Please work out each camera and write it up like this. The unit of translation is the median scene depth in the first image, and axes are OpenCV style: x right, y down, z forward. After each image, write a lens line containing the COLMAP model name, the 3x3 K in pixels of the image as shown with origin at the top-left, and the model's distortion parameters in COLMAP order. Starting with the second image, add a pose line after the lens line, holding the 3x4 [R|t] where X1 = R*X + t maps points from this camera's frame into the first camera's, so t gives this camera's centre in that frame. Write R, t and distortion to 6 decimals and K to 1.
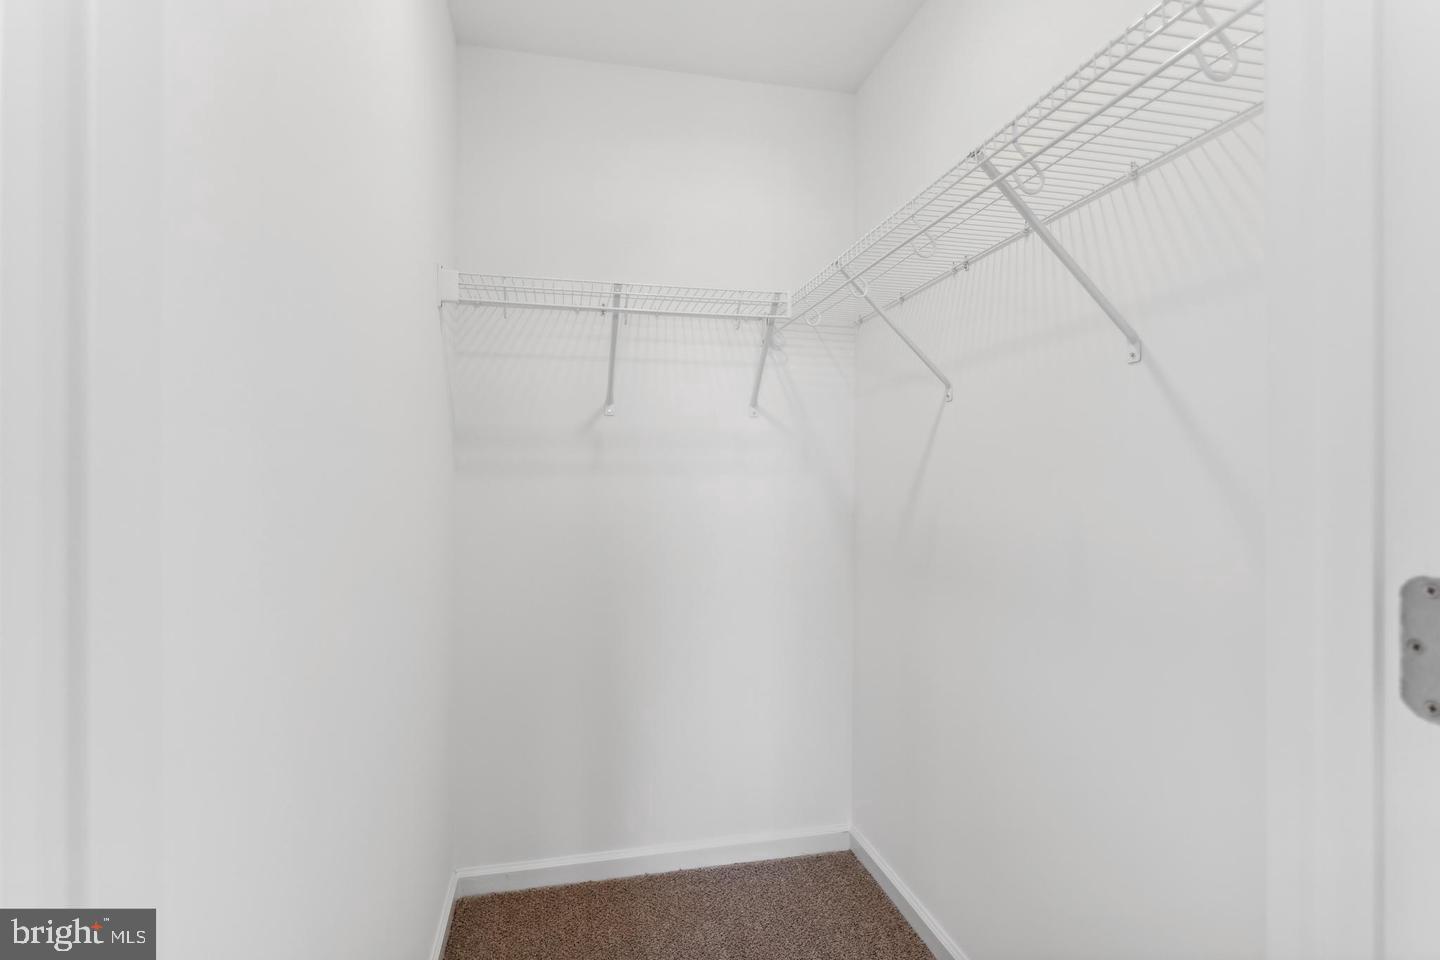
lens RADIAL K [[709.6, 0, 721.8], [0, 709.6, 489.0], [0, 0, 1]] dist [-0.000234, -0.000180]
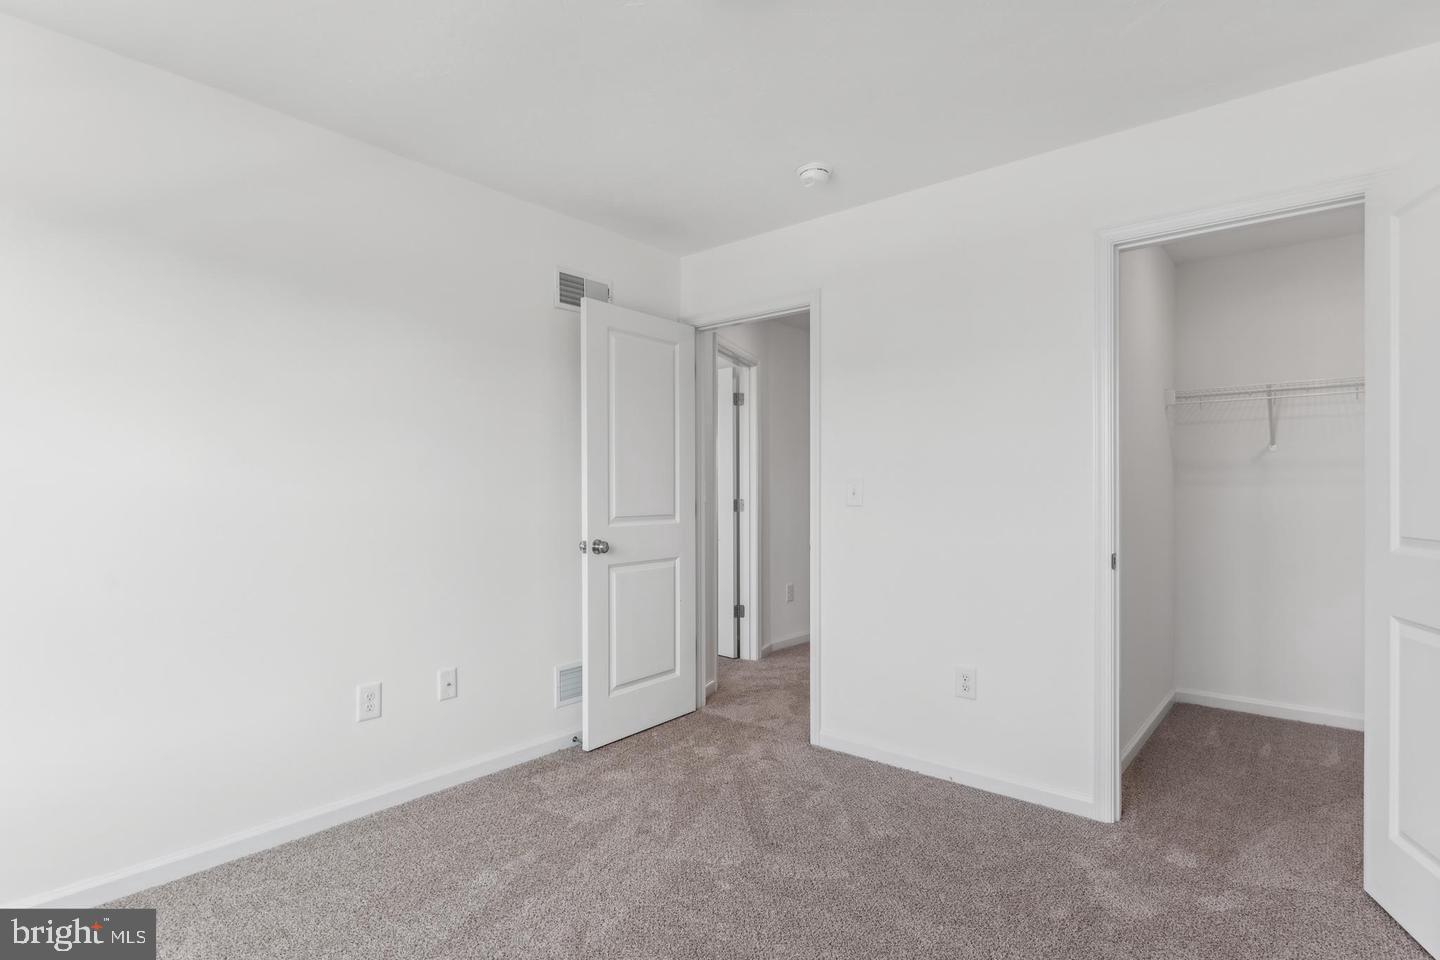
lens RADIAL K [[709.6, 0, 721.8], [0, 709.6, 489.0], [0, 0, 1]] dist [-0.000234, -0.000180]
pose [[0.591857, 0.001578, -0.806041, 0.451576], [-0.004848, 0.999987, -0.001602, -0.001856], [0.806028, 0.004856, 0.591857, -1.134390]]
